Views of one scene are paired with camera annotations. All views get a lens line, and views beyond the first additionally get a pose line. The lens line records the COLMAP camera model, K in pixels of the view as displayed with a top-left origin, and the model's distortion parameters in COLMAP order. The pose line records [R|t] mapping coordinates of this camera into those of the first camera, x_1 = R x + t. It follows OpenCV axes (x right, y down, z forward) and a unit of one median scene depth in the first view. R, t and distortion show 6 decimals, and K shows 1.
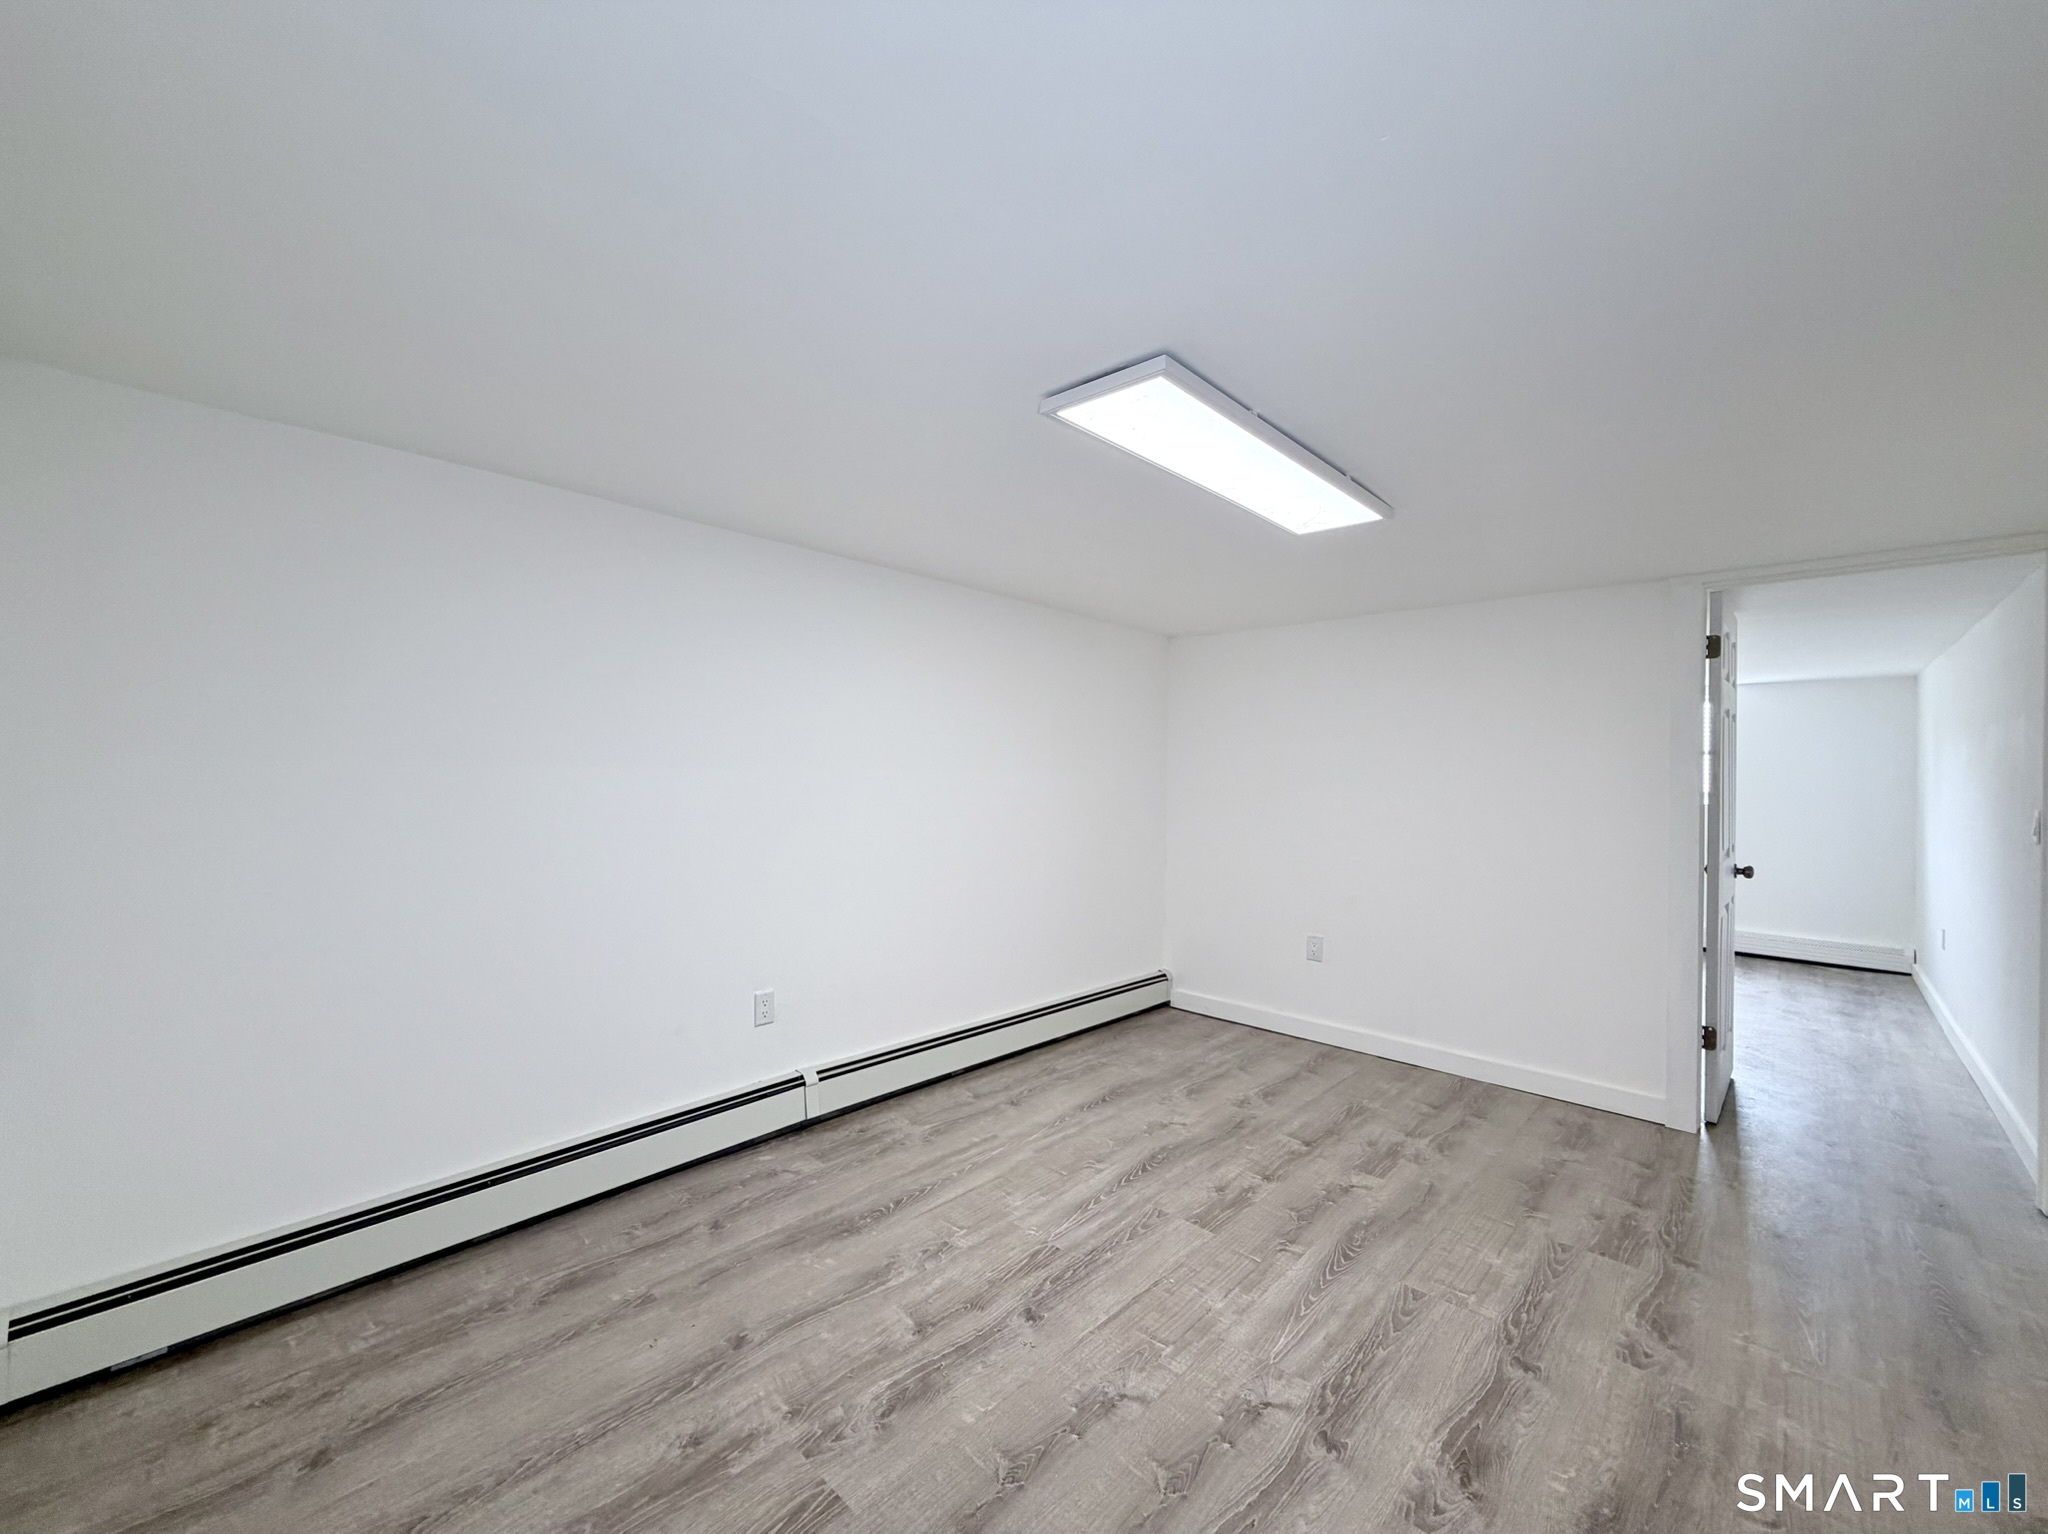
lens RADIAL K [[821.0, 0, 1025.1], [0, 821.0, 768.9], [0, 0, 1]] dist [0.004503, -0.000069]
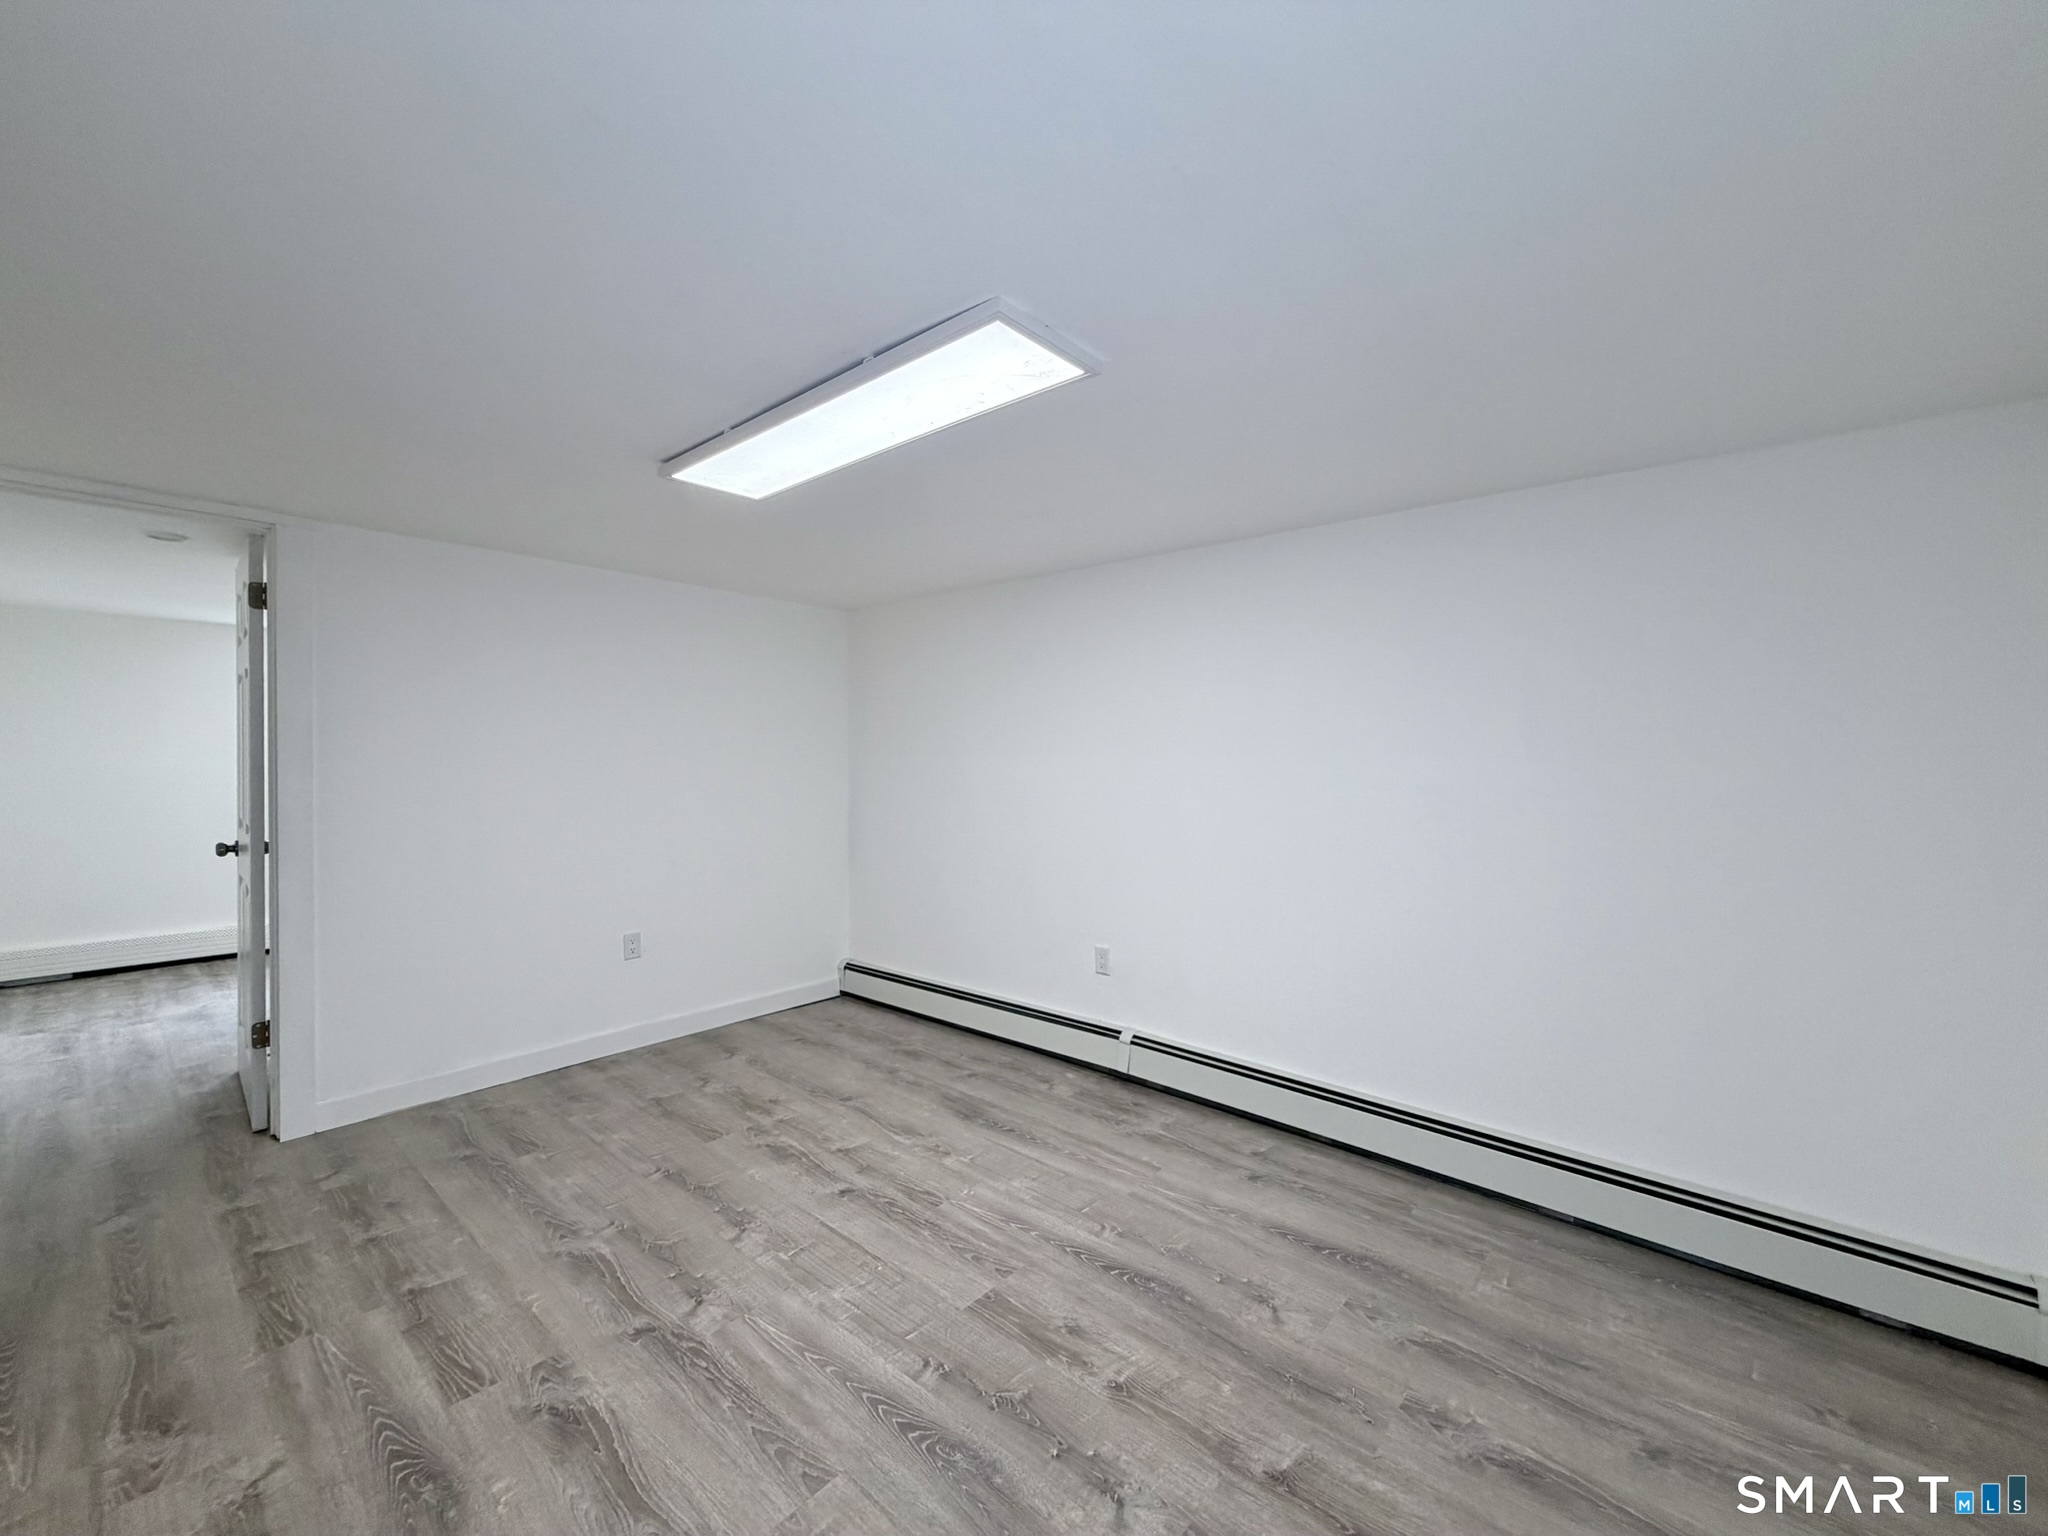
lens RADIAL K [[821.0, 0, 1010.5], [0, 821.0, 768.6], [0, 0, 1]] dist [0.004503, -0.000069]
pose [[0.025399, -0.005364, -0.999663, 1.115469], [-0.000048, 0.999986, -0.005367, 0.026638], [0.999677, 0.000185, 0.025399, 1.076824]]
